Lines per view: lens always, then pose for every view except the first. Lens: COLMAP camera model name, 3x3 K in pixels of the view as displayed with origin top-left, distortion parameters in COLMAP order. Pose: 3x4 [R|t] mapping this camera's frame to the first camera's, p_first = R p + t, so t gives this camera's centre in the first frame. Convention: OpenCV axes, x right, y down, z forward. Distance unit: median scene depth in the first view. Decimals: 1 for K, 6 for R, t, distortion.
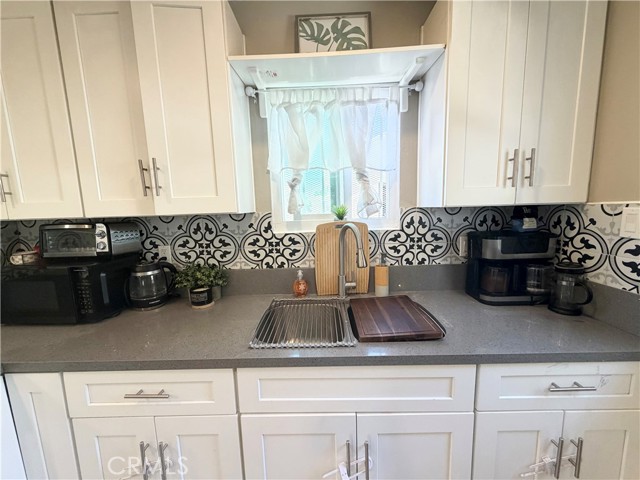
lens RADIAL K [[255.3, 0, 318.5], [0, 255.3, 239.4], [0, 0, 1]] dist [0.001203, 0.000123]
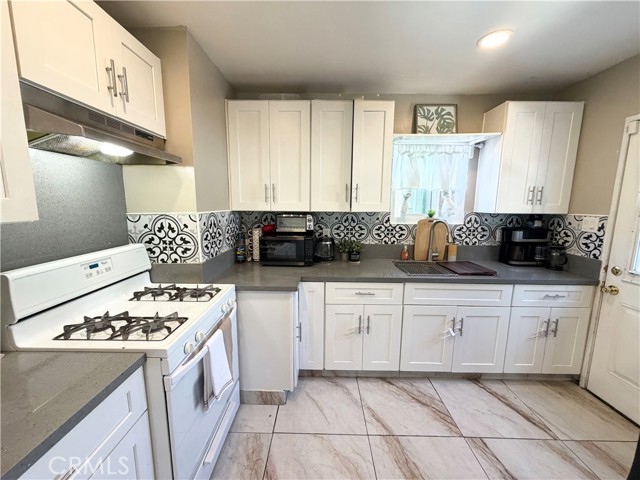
lens RADIAL K [[255.3, 0, 318.5], [0, 255.3, 239.4], [0, 0, 1]] dist [0.001203, 0.000123]
pose [[0.999210, 0.038834, 0.008389, -0.749929], [-0.038960, 0.999122, 0.015385, 0.082519], [-0.007784, -0.015700, 0.999846, -0.816302]]
